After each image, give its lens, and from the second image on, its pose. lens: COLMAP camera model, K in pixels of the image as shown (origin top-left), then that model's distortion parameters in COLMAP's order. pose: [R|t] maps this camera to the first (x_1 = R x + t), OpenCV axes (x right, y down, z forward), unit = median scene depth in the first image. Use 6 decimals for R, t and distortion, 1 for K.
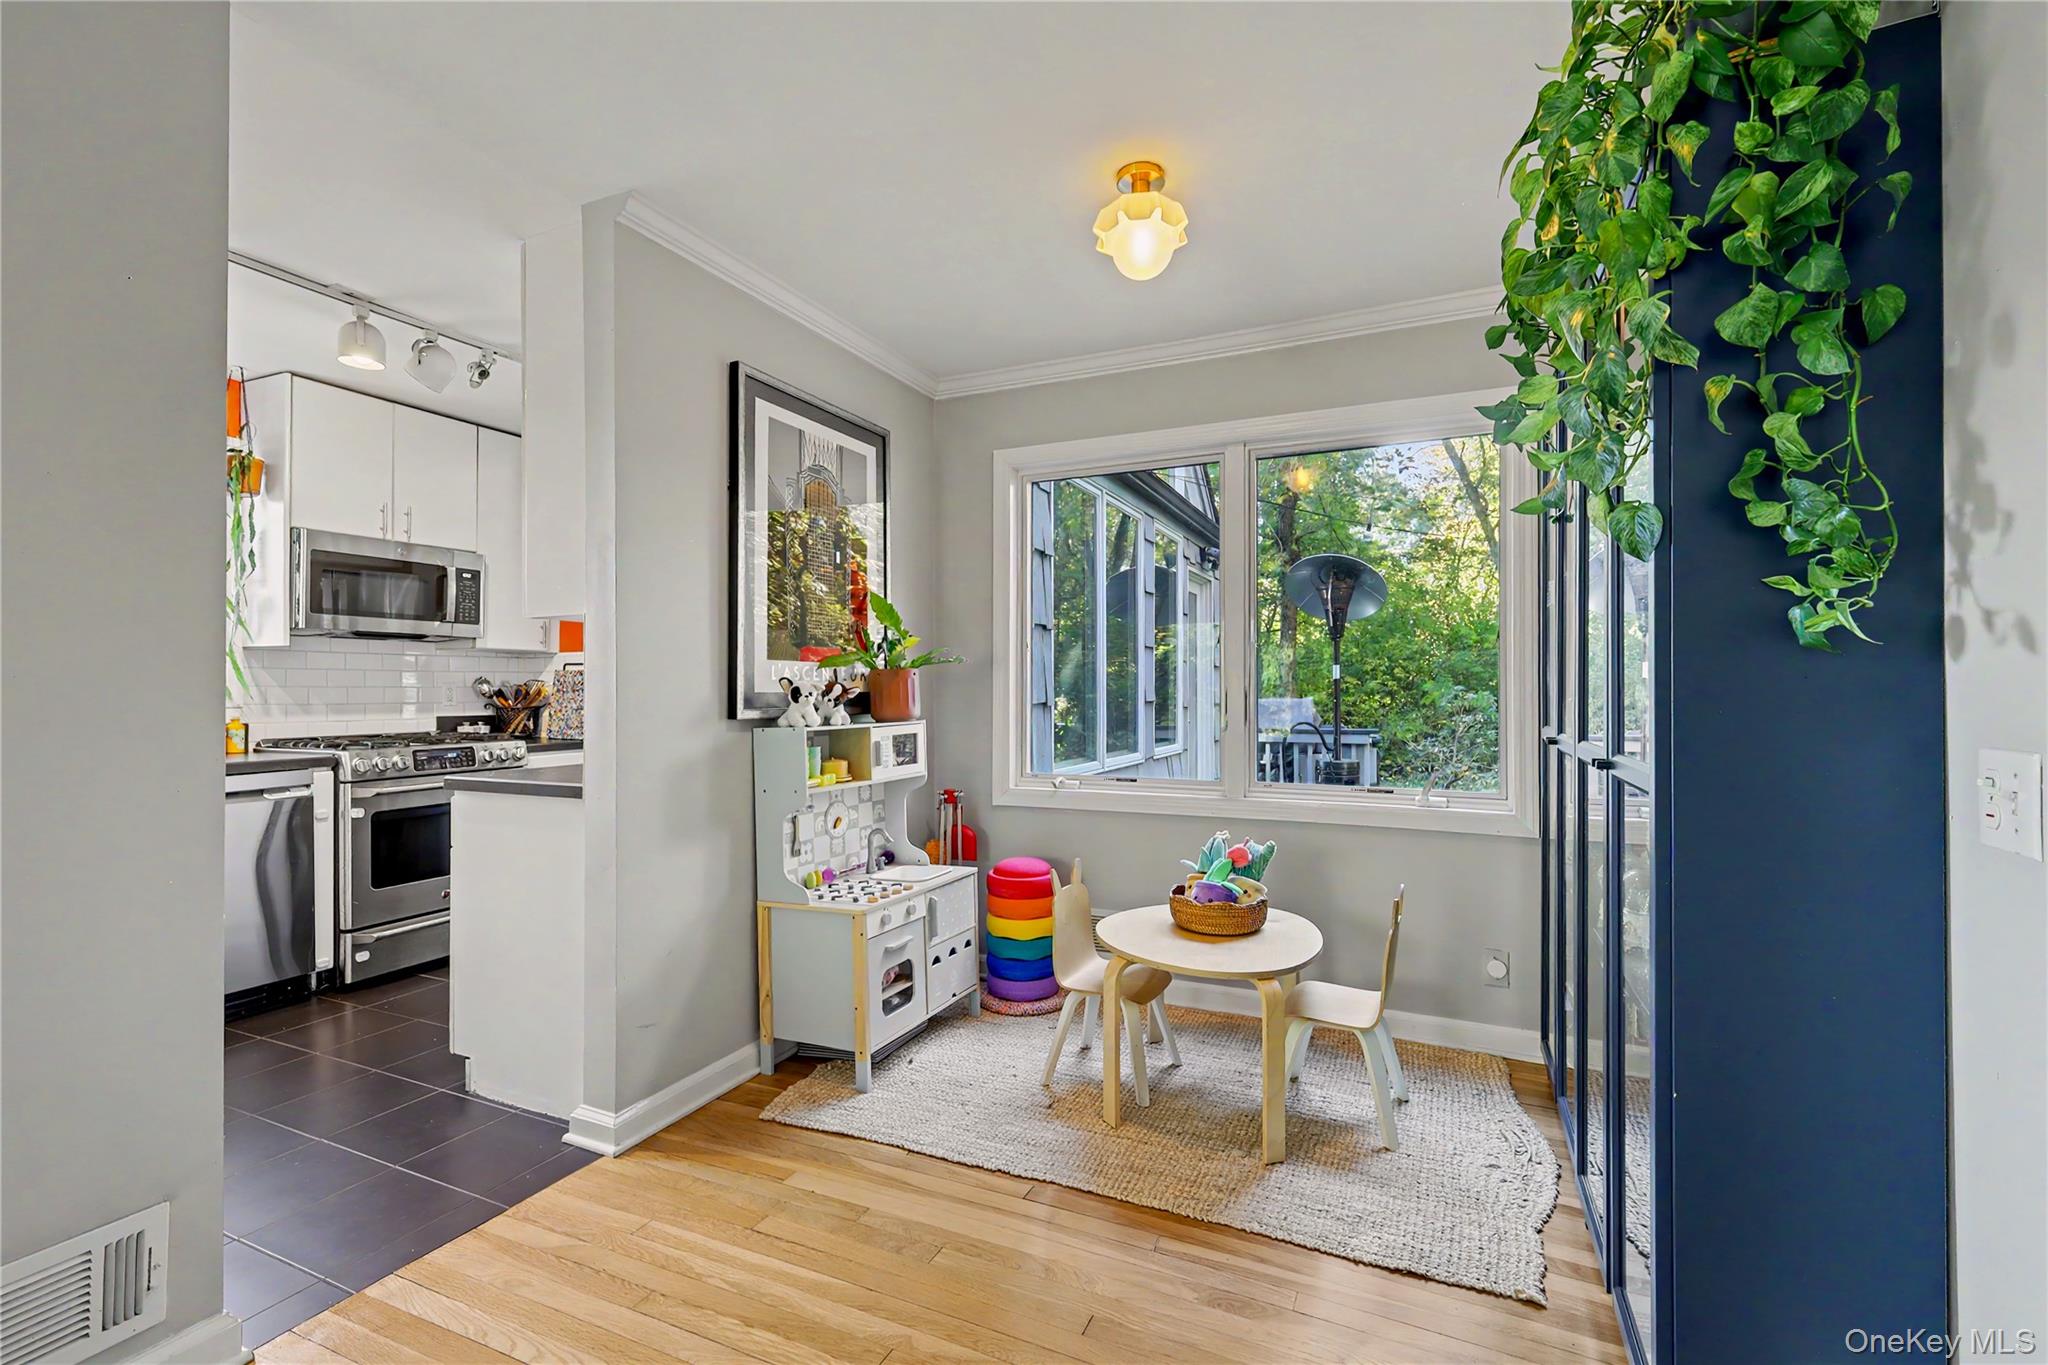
lens RADIAL K [[899.0, 0, 1024.0], [0, 899.0, 682.5], [0, 0, 1]] dist [-0.000629, -0.000170]
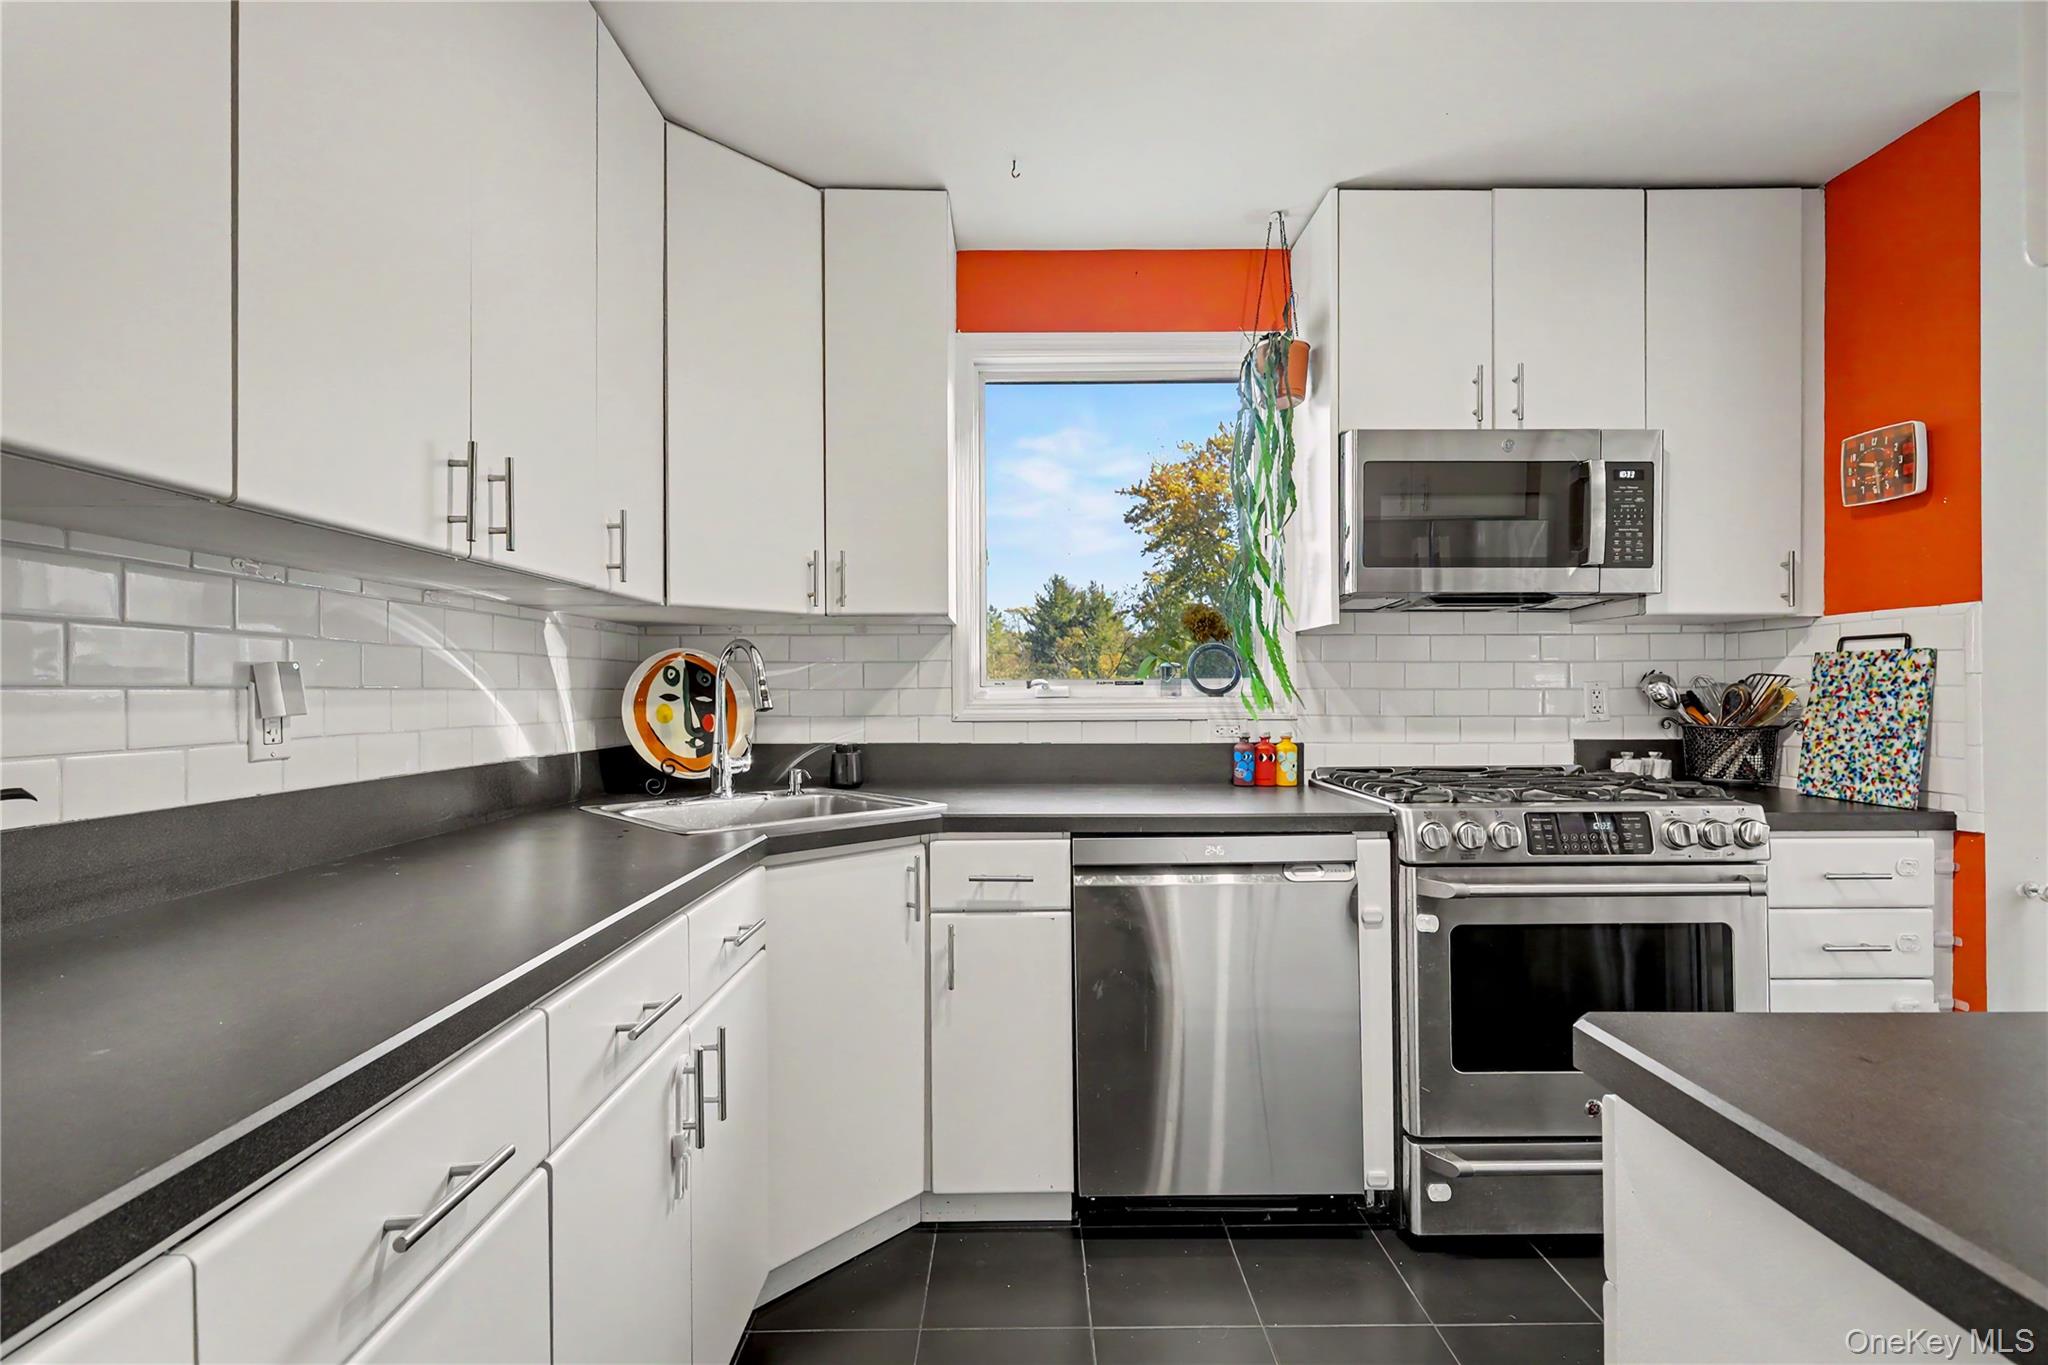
lens RADIAL K [[896.3, 0, 1025.1], [0, 896.3, 686.4], [0, 0, 1]] dist [0.000360, -0.000279]
pose [[0.419840, -0.006609, -0.907574, -0.320214], [0.010407, 0.999943, -0.002468, 0.001686], [0.907539, -0.008409, 0.419885, 0.502766]]
